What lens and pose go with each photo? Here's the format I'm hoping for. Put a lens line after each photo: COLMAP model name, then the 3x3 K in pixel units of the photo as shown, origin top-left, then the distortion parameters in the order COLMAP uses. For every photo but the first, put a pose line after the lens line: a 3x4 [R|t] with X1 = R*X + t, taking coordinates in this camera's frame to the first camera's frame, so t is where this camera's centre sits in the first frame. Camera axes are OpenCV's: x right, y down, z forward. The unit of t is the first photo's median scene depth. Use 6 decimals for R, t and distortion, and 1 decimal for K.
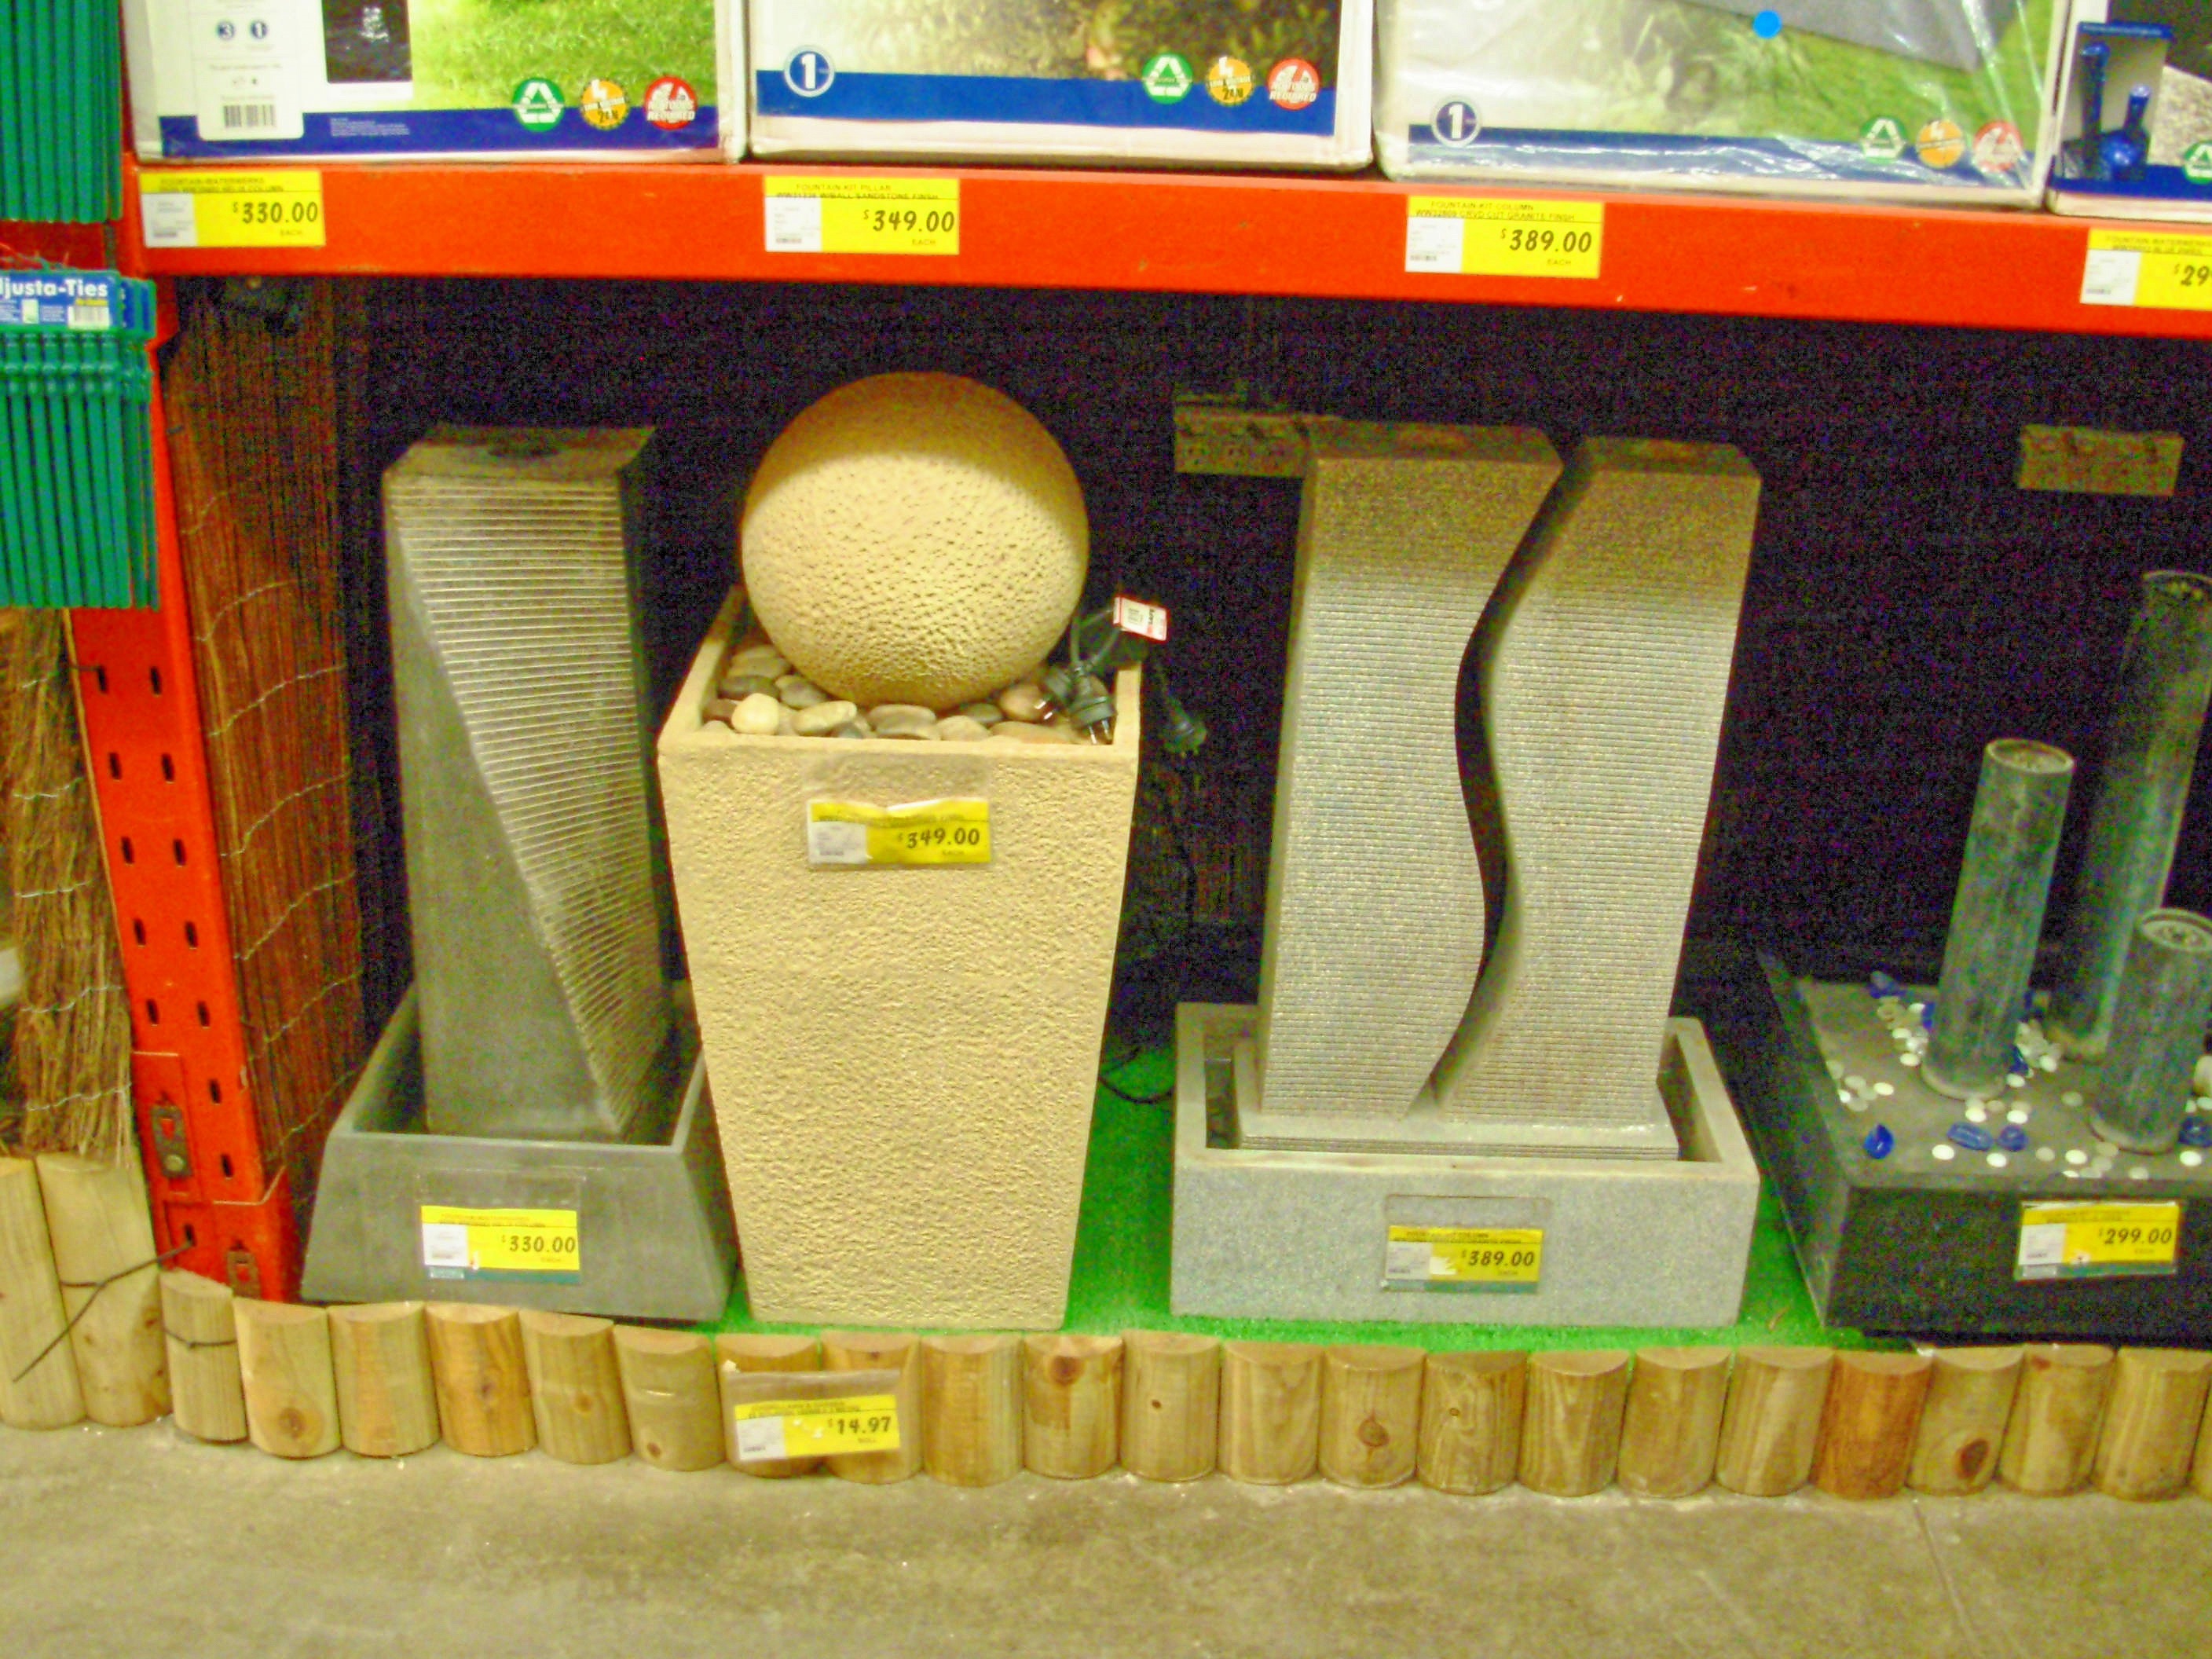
lens RADIAL K [[2553.7, 0, 1079.2], [0, 2553.7, 827.9], [0, 0, 1]] dist [-0.229773, 0.198740]
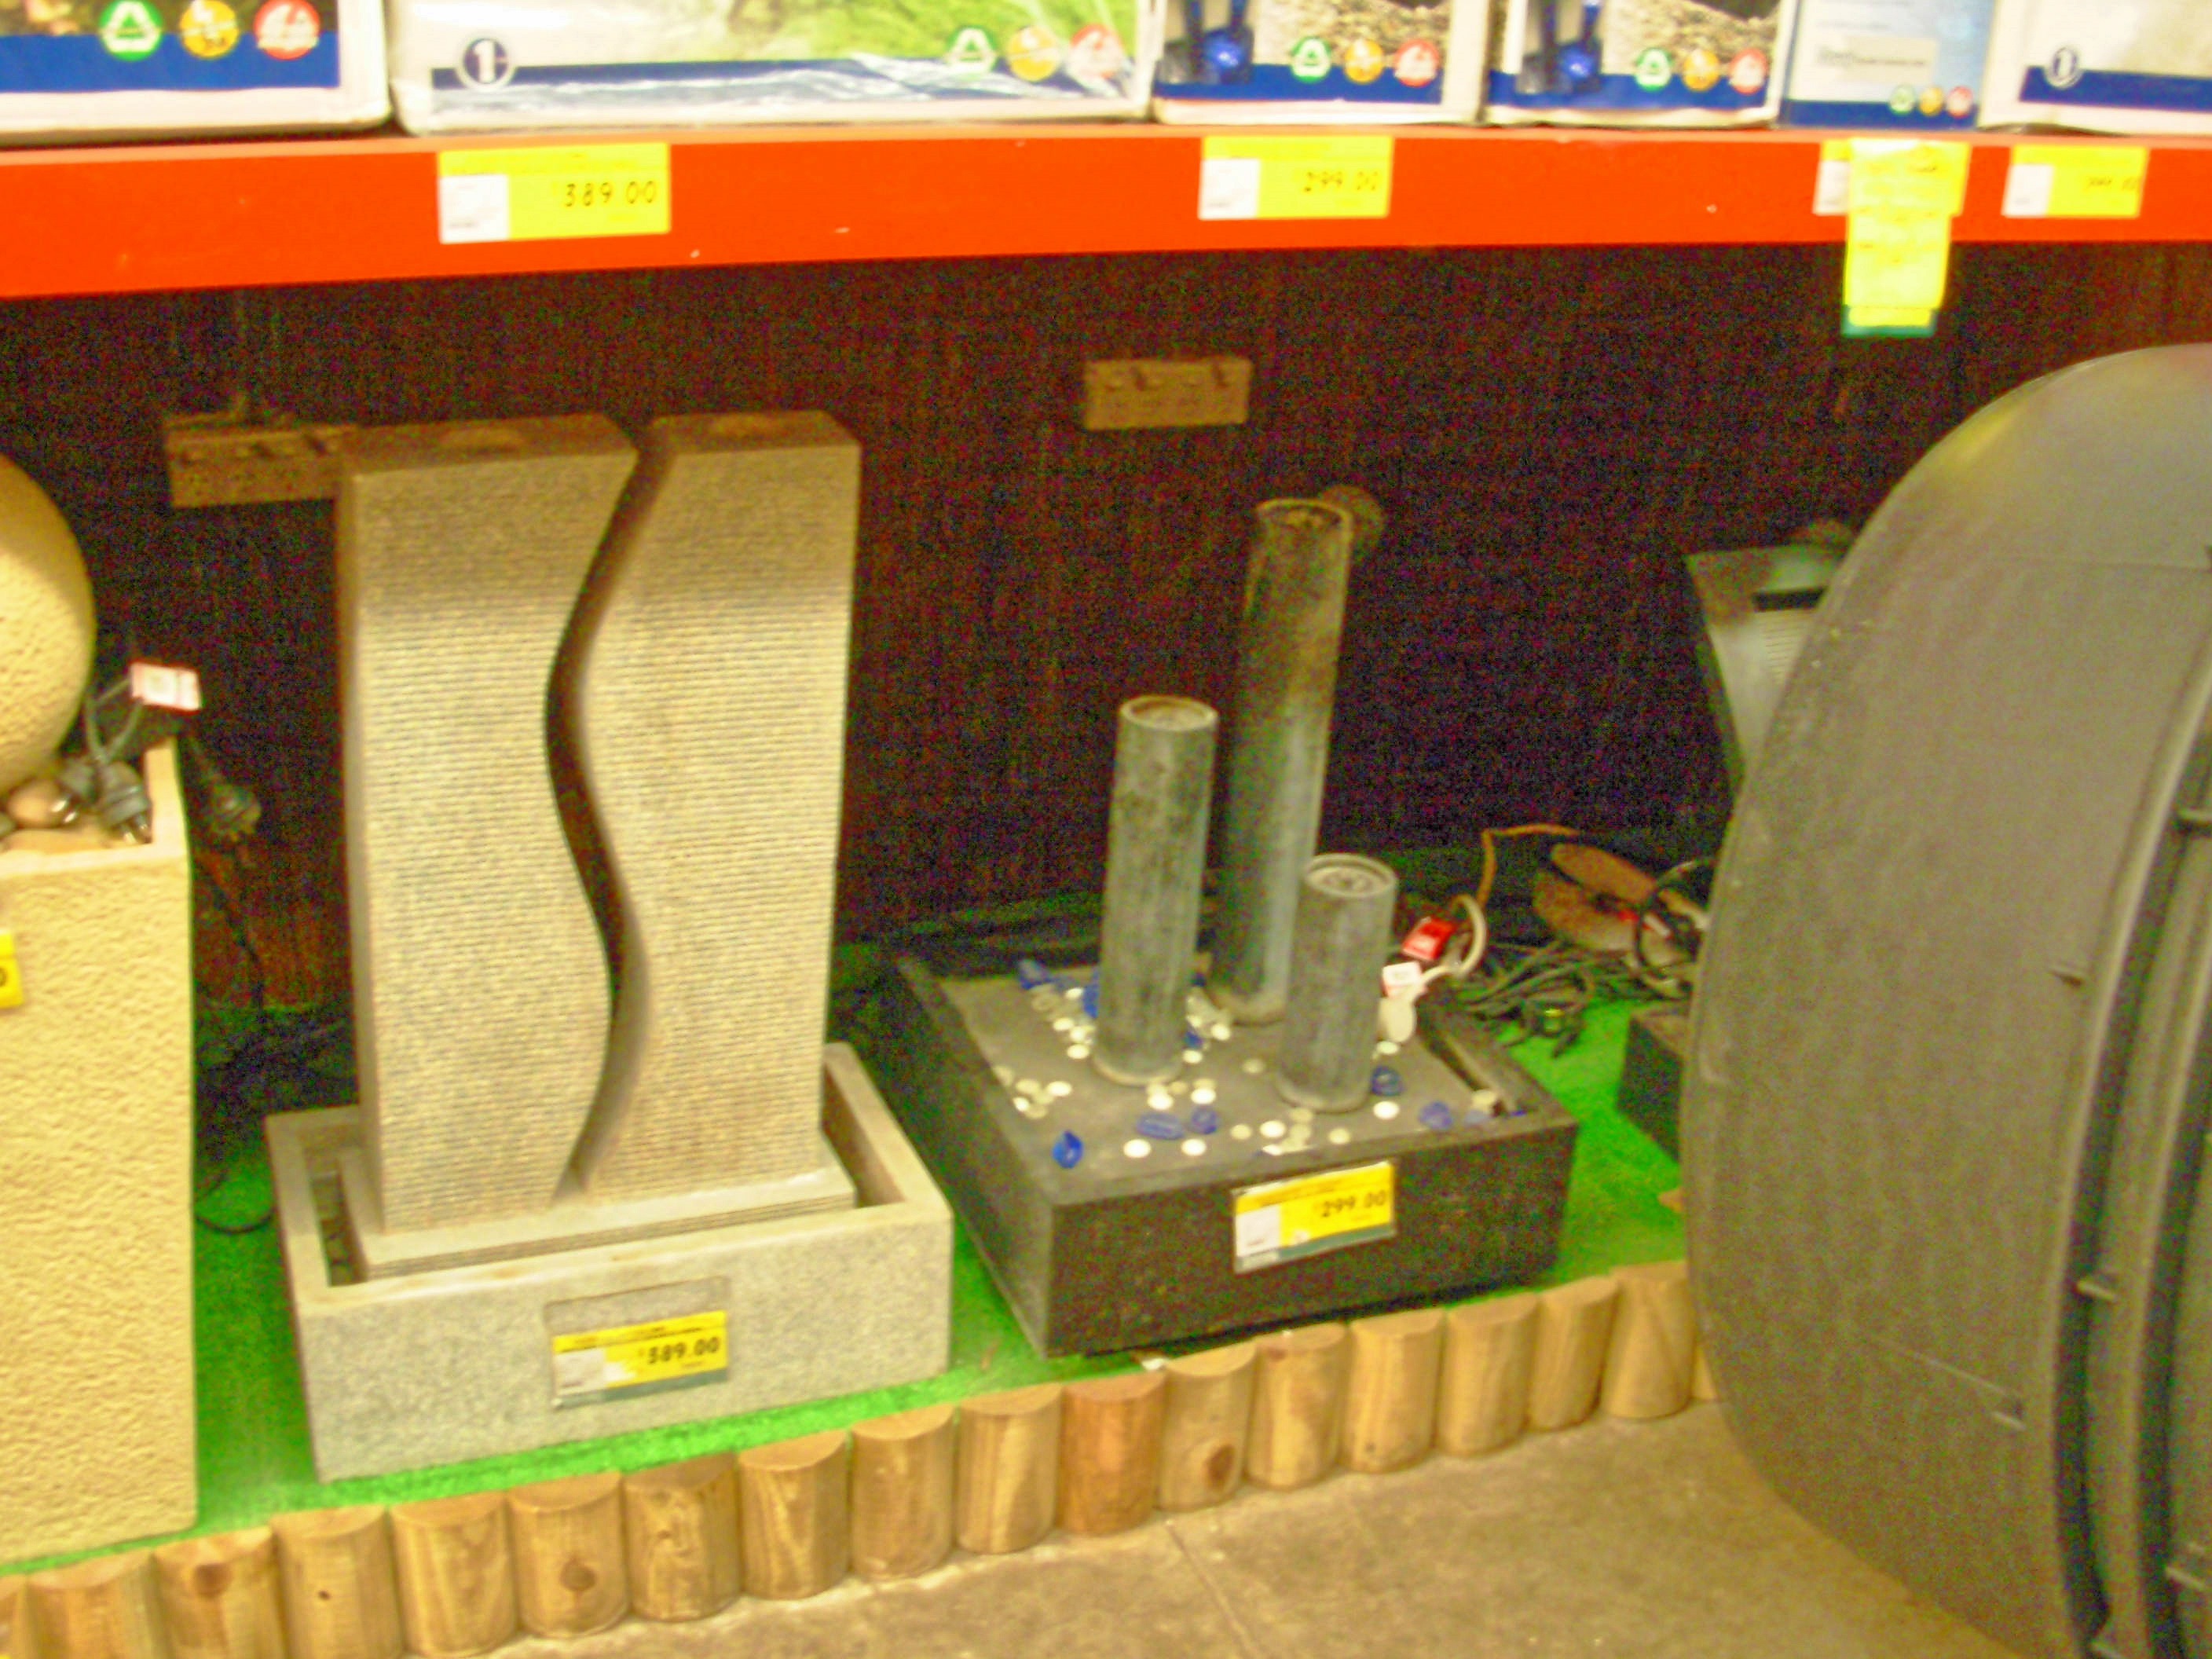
lens RADIAL K [[2553.7, 0, 1079.2], [0, 2553.7, 827.9], [0, 0, 1]] dist [-0.229773, 0.198740]
pose [[0.919758, -0.133864, 0.368951, -0.006672], [0.132129, 0.990776, 0.030093, -0.019953], [-0.369576, 0.021071, 0.928962, 0.125040]]
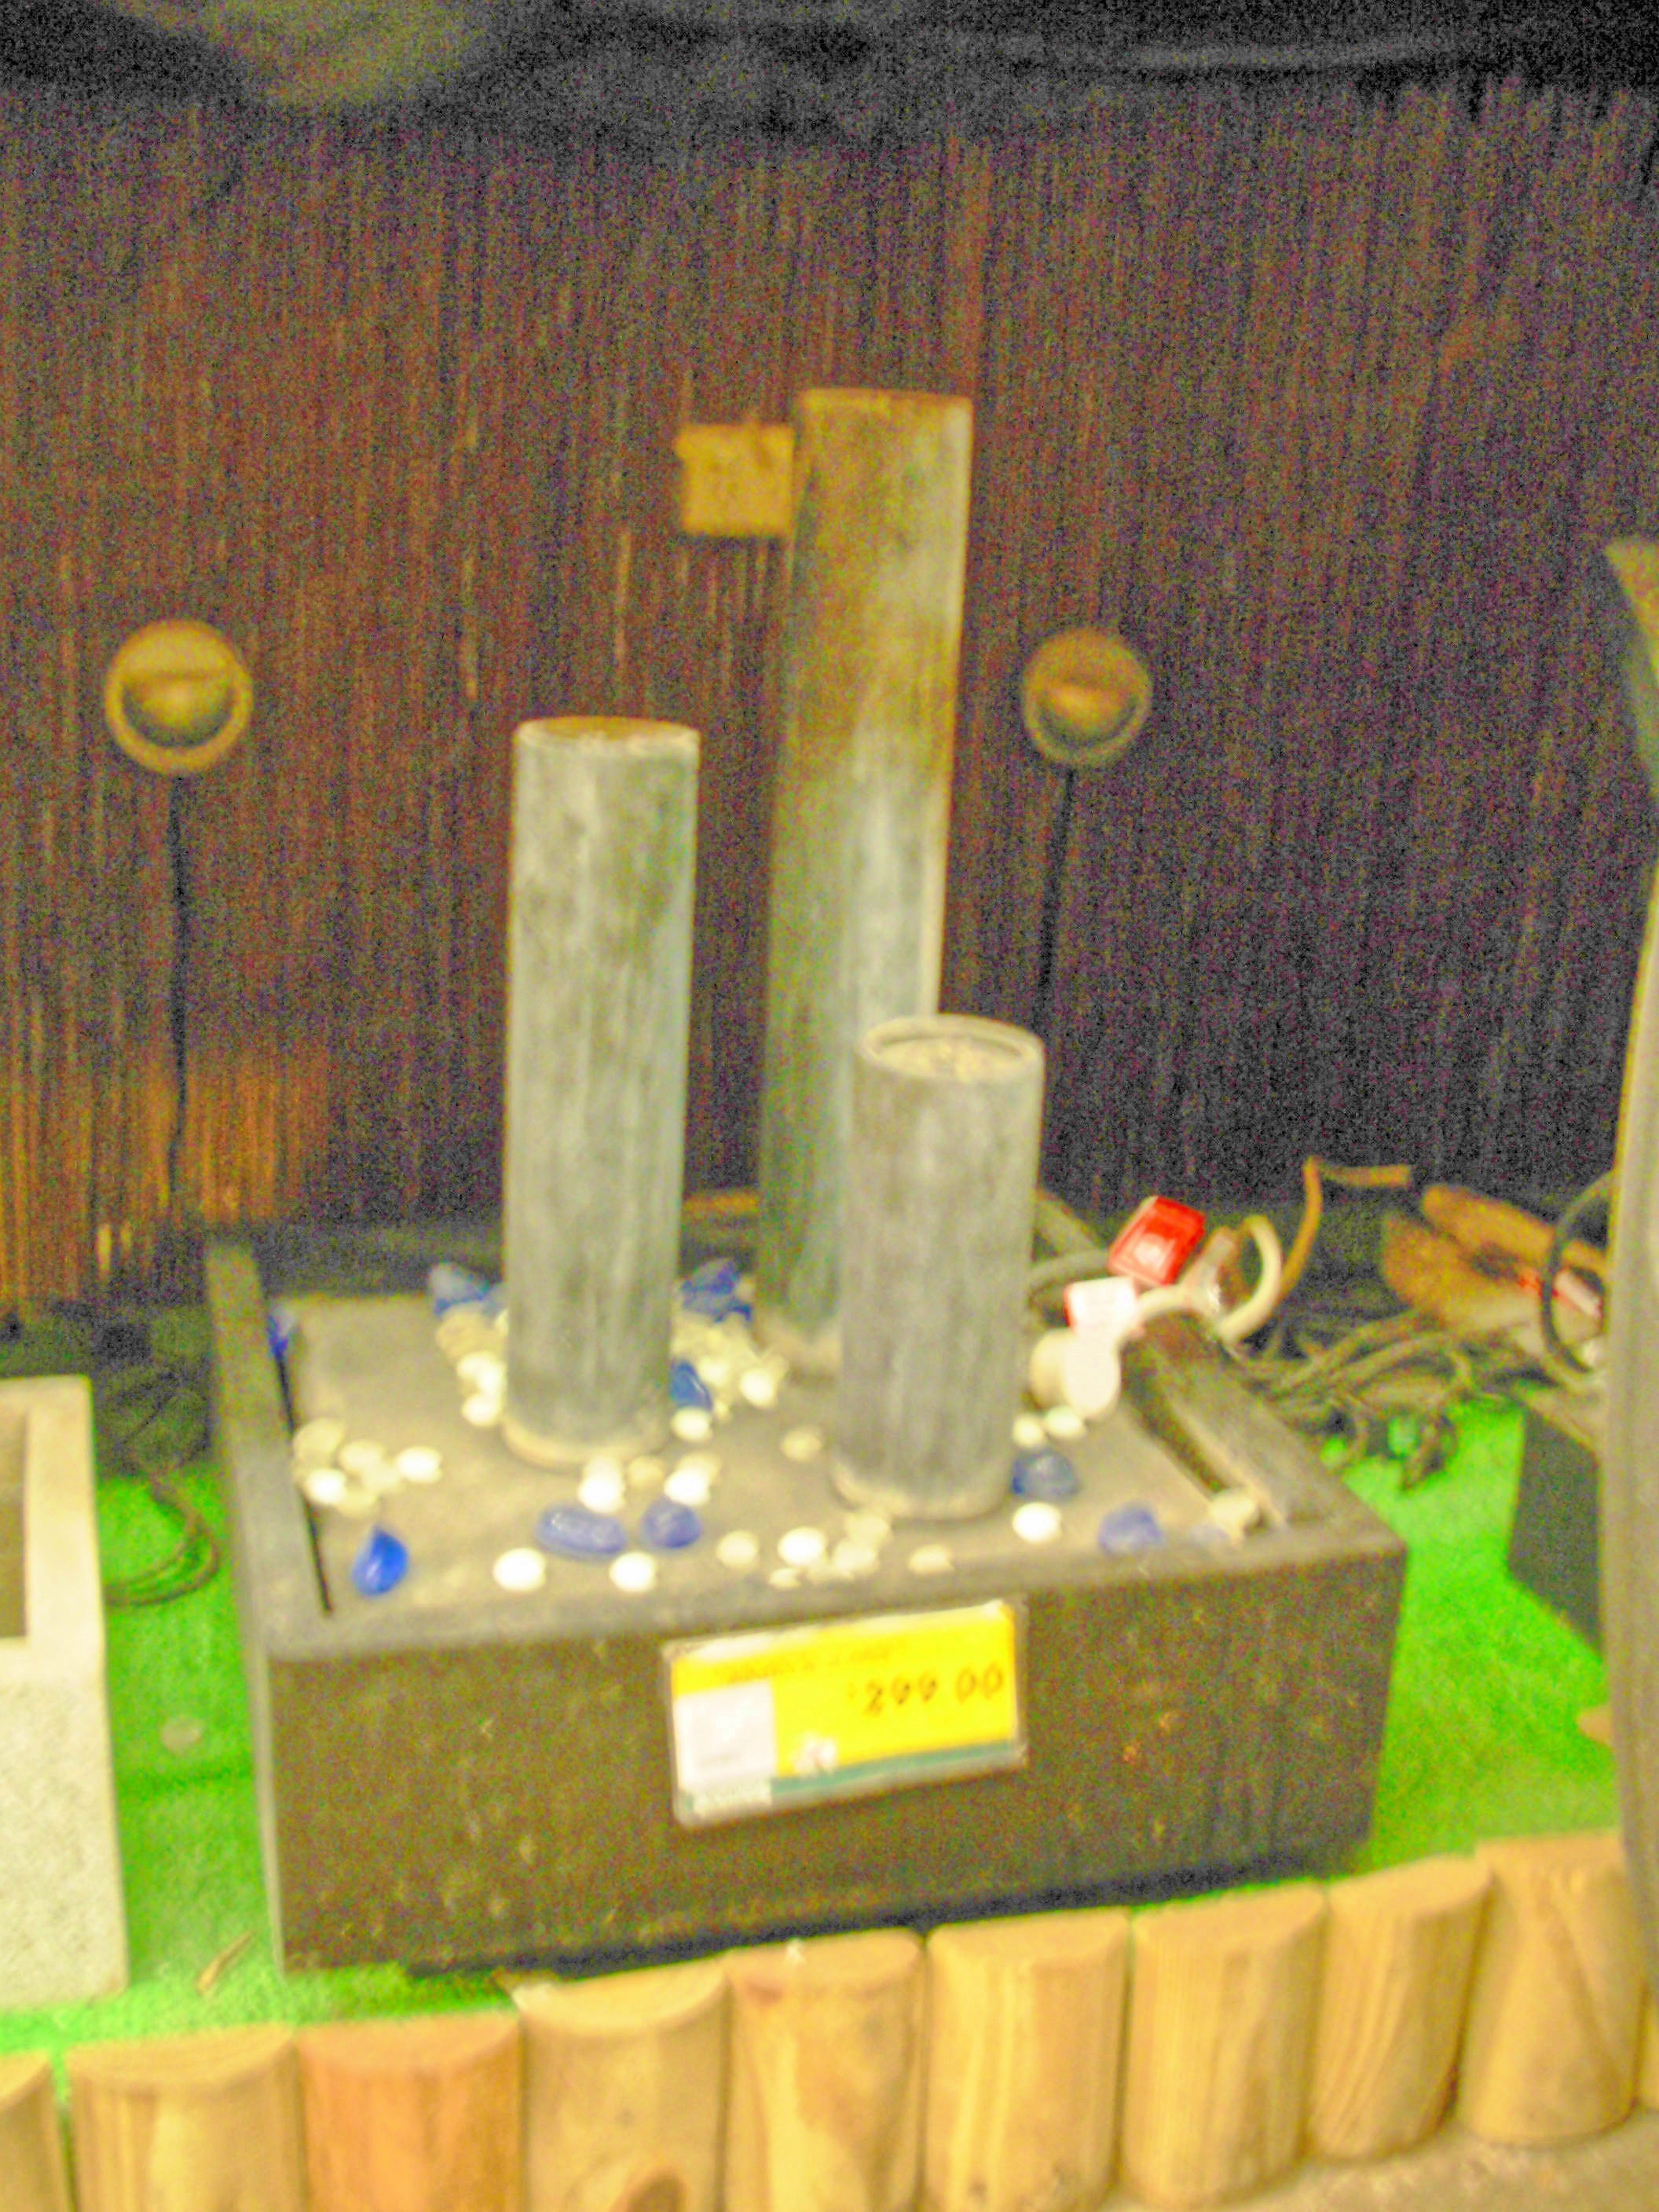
lens RADIAL K [[2553.7, 0, 829.5], [0, 2553.7, 1106.0], [0, 0, 1]] dist [-0.229773, 0.198740]
pose [[0.947768, -0.076058, 0.309759, 0.268263], [0.113340, 0.988080, -0.104173, 0.102784], [-0.298143, 0.133839, 0.945091, 0.528869]]
